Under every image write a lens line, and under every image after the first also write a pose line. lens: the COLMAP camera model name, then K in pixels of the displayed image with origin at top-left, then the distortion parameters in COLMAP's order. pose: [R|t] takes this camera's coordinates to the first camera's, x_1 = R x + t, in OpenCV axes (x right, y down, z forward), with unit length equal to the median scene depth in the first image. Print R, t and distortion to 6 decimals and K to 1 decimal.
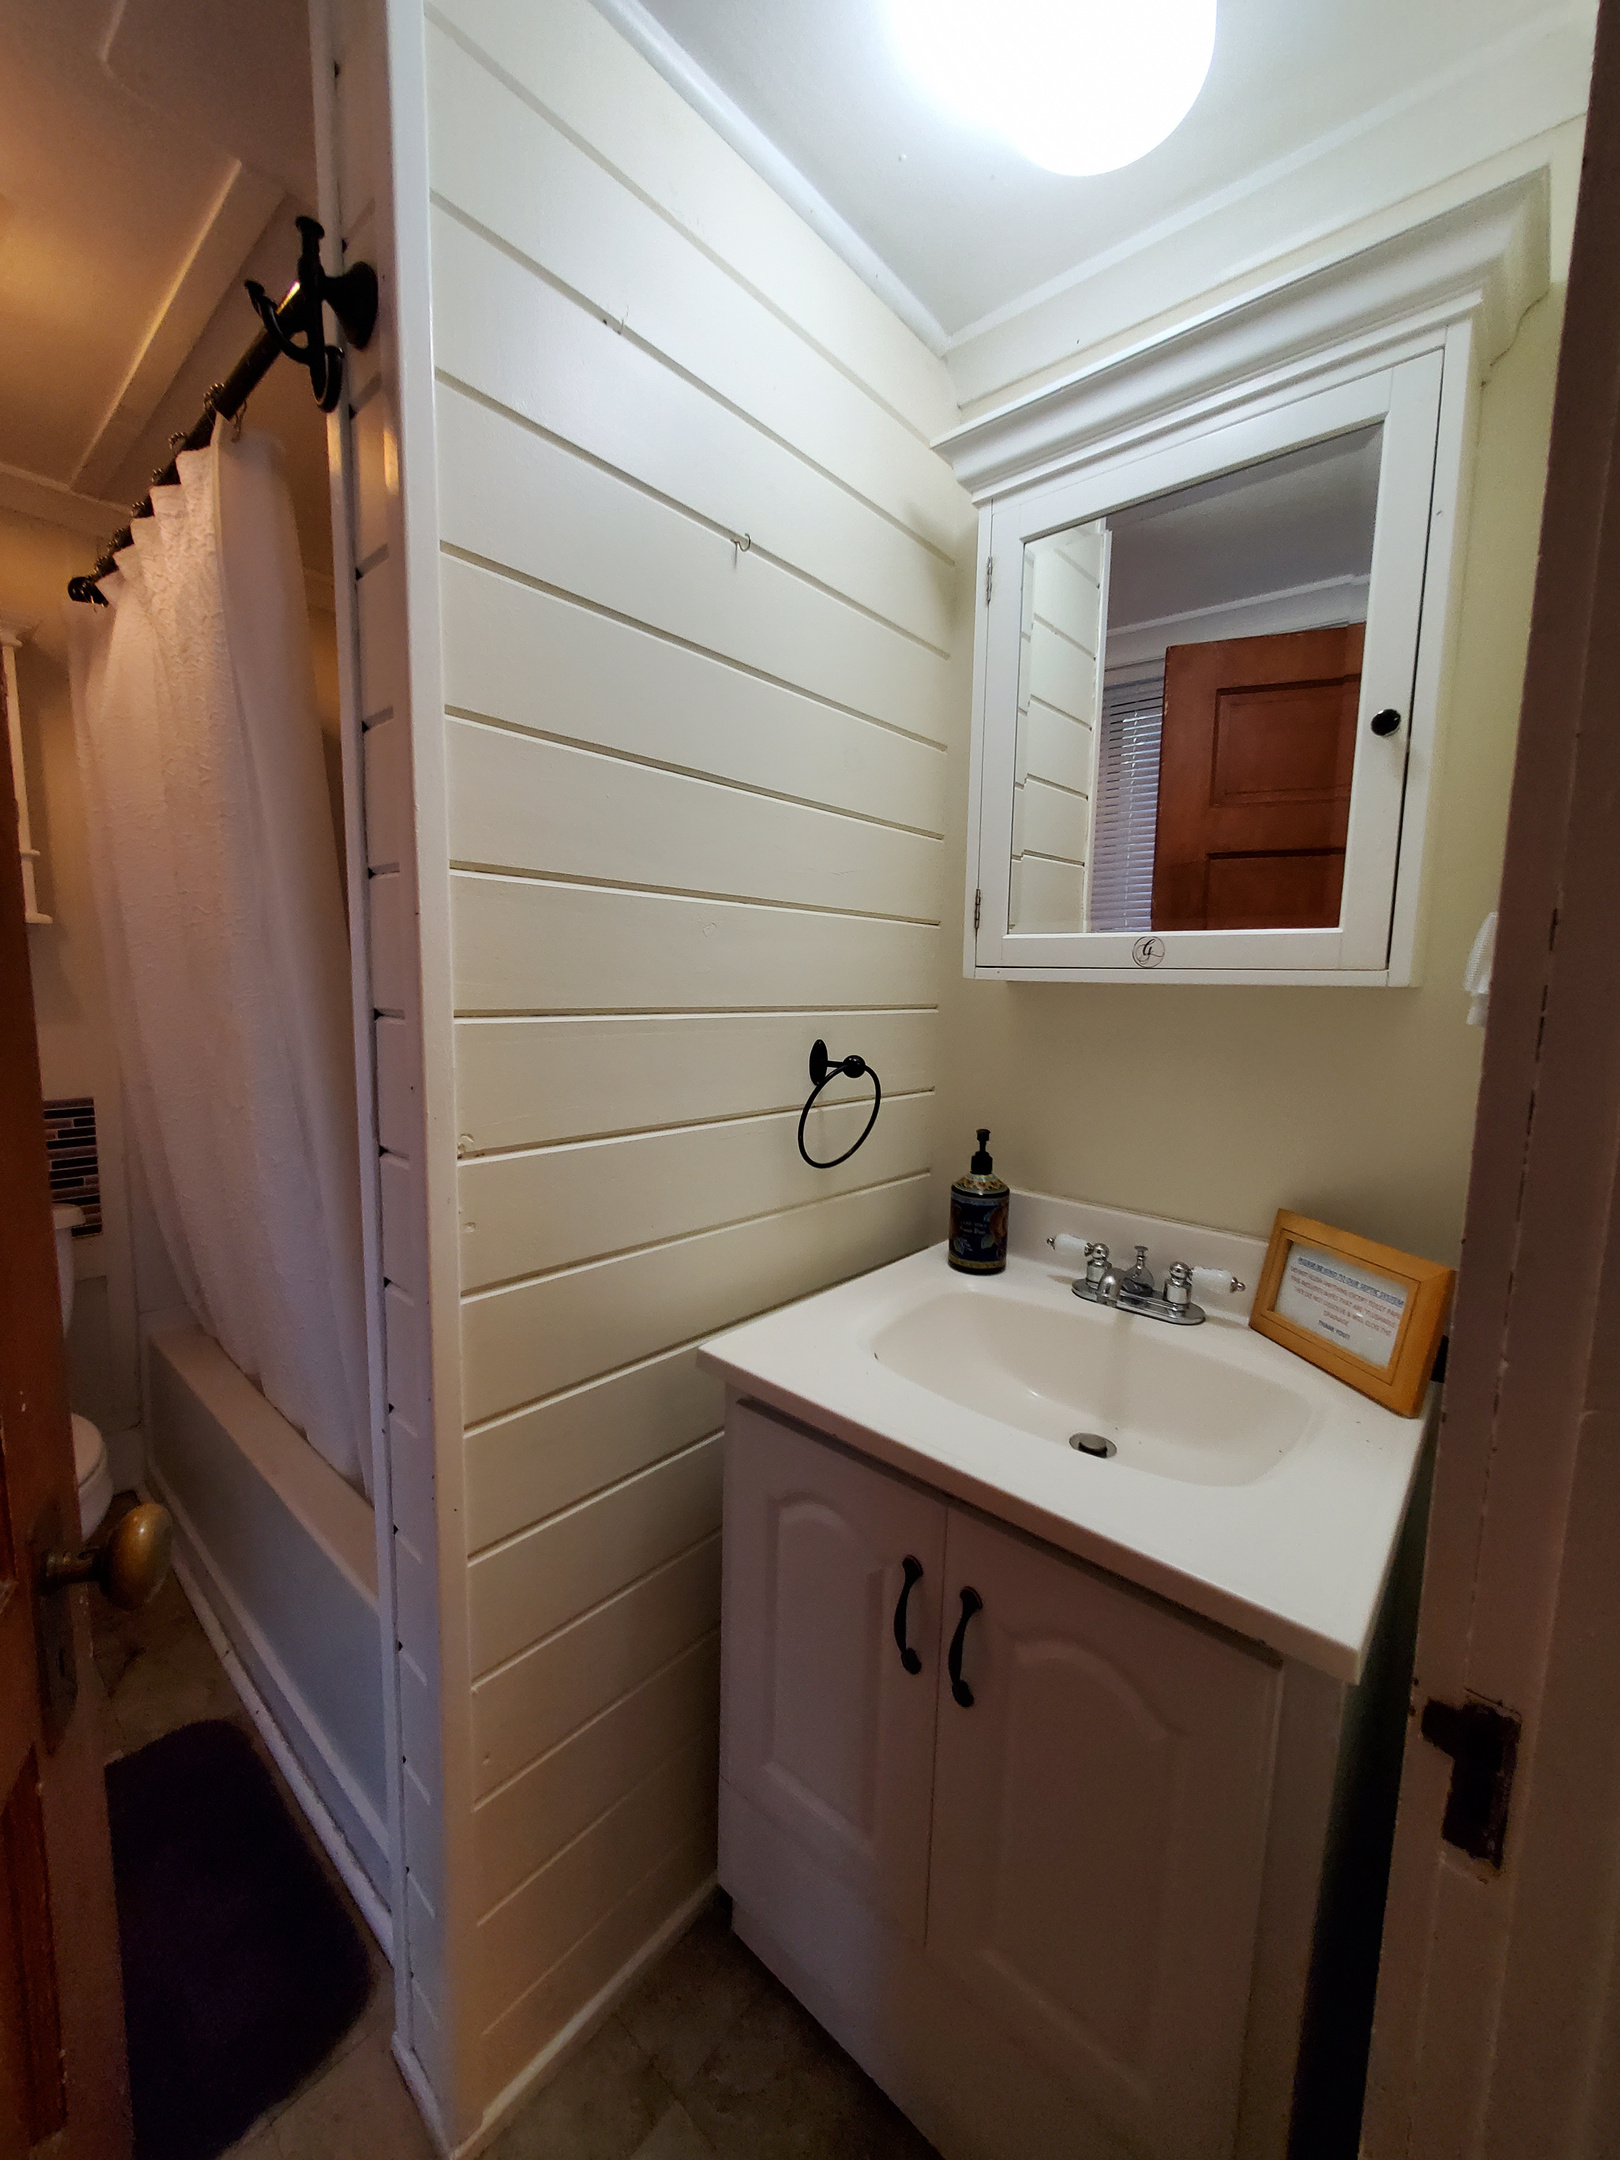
lens RADIAL K [[853.3, 0, 800.0], [0, 853.3, 1075.0], [0, 0, 1]] dist [0.009346, -0.003436]
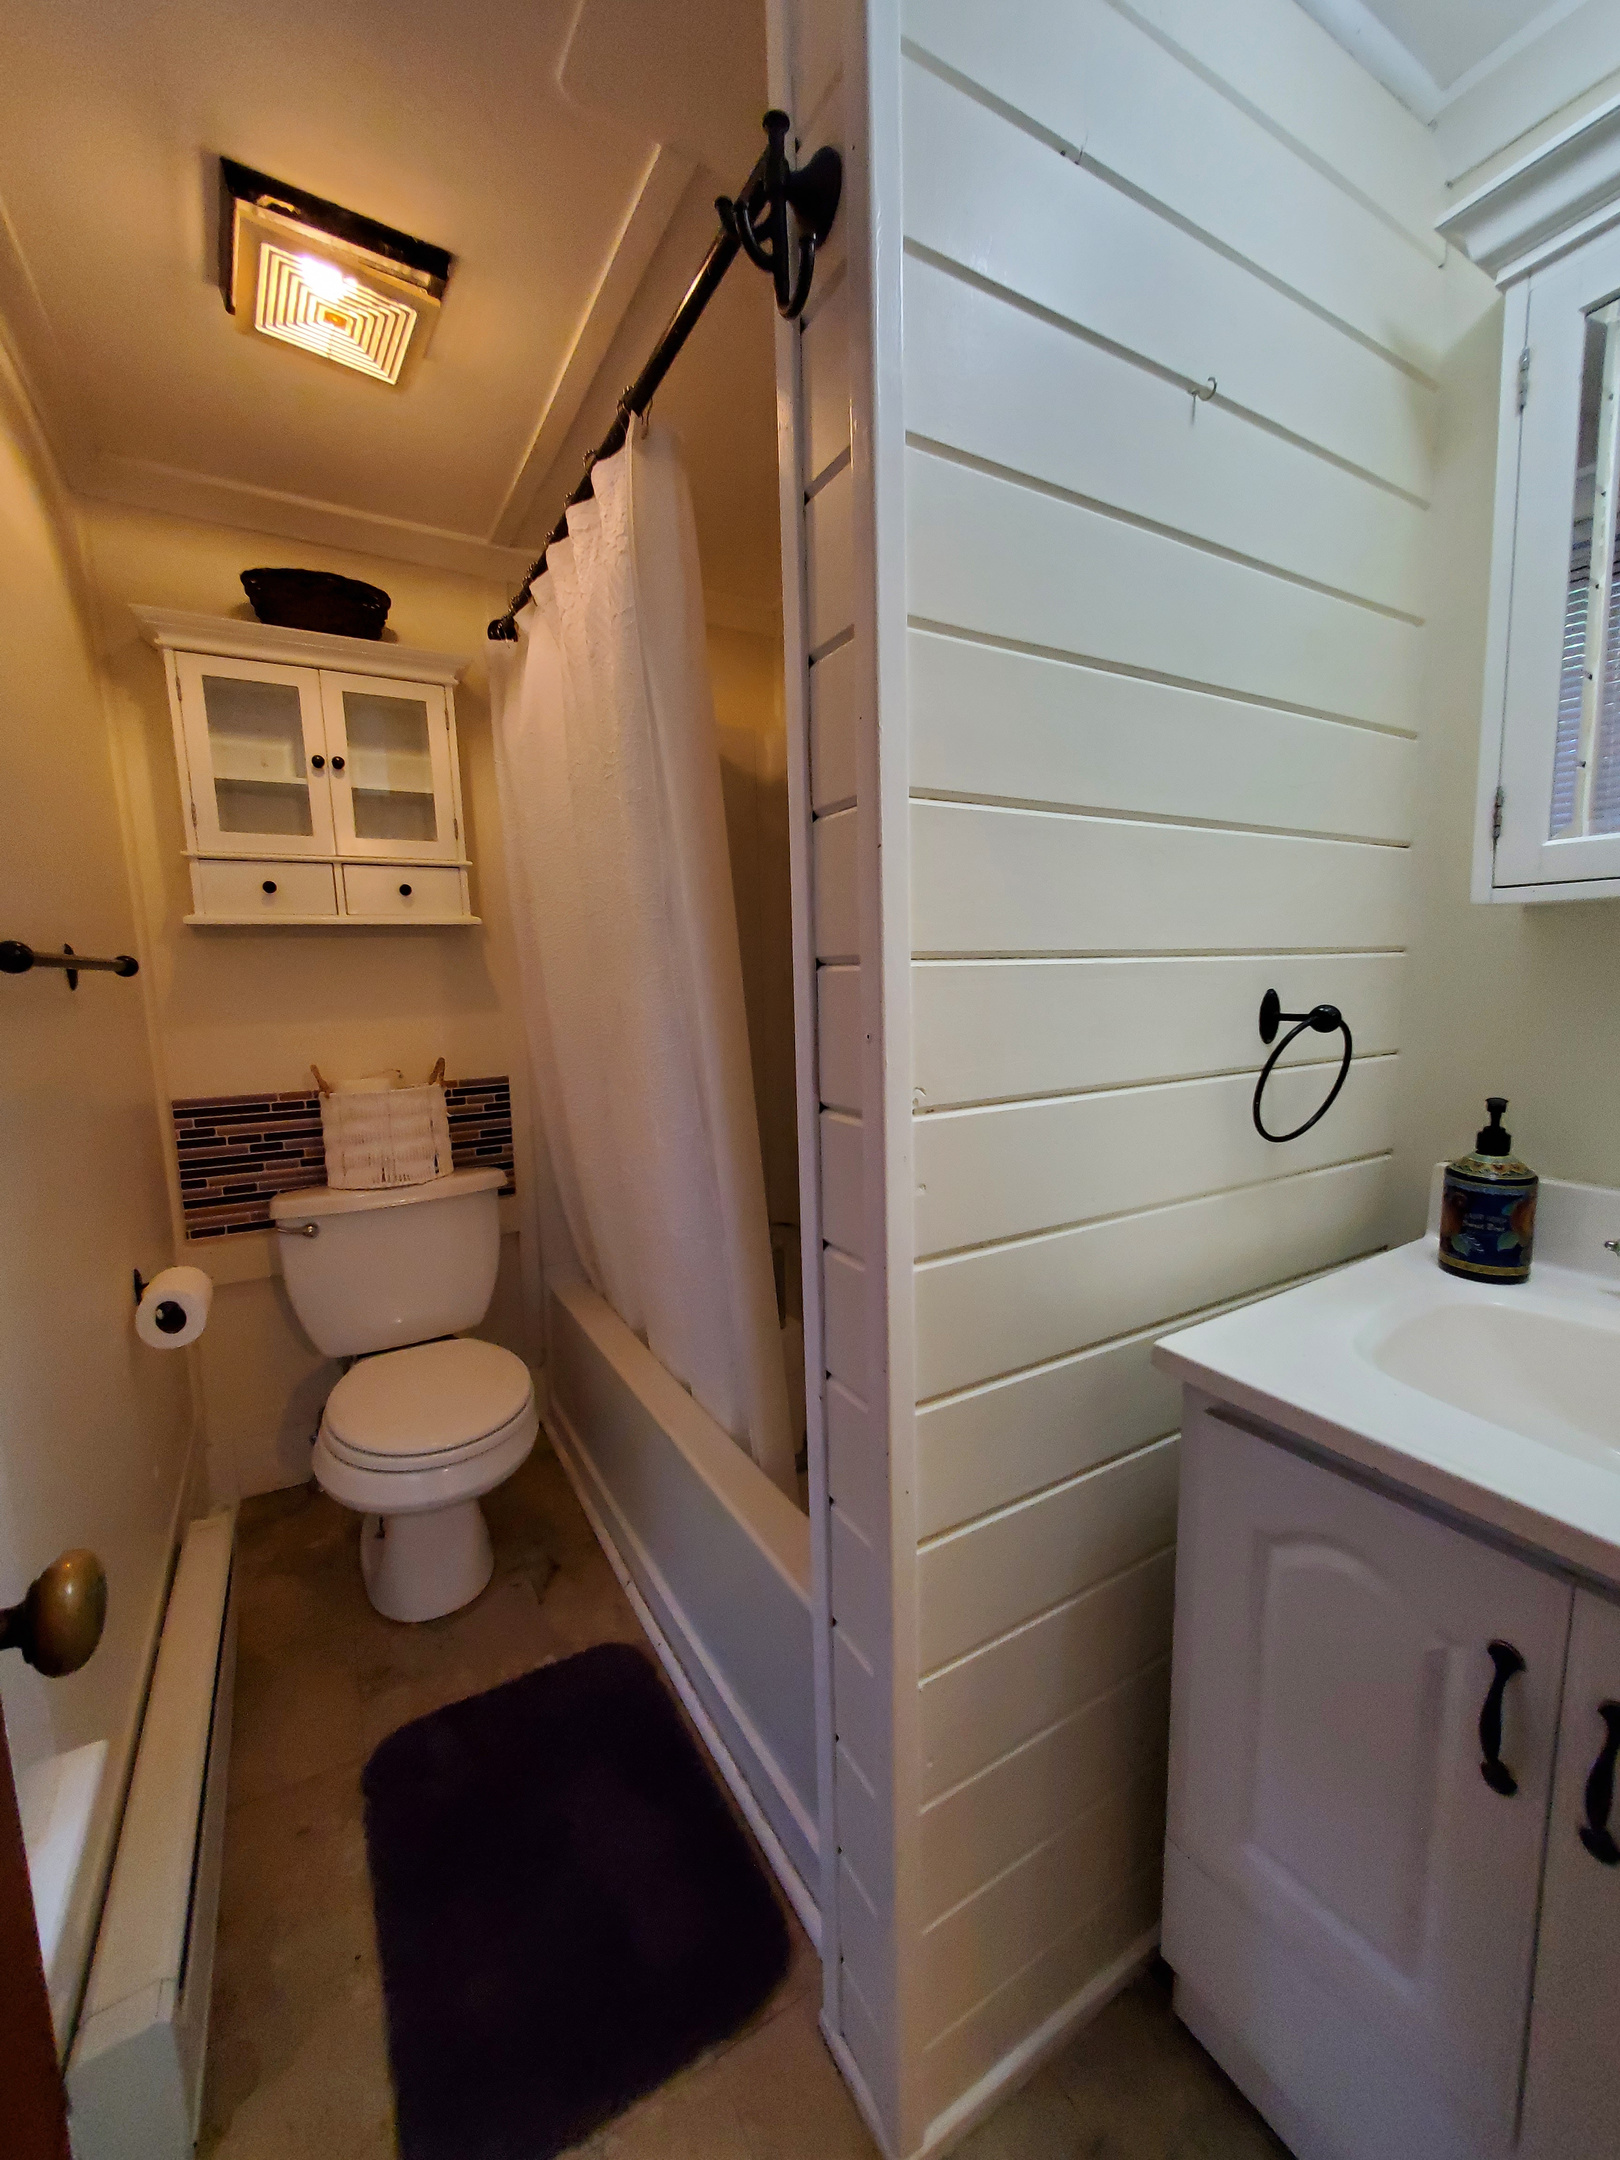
lens RADIAL K [[853.3, 0, 800.0], [0, 853.3, 1075.0], [0, 0, 1]] dist [0.009346, -0.003436]
pose [[0.949685, -0.007175, -0.313125, -0.148161], [0.010015, 0.999922, 0.007462, 0.031168], [0.313047, -0.010223, 0.949683, 0.056598]]
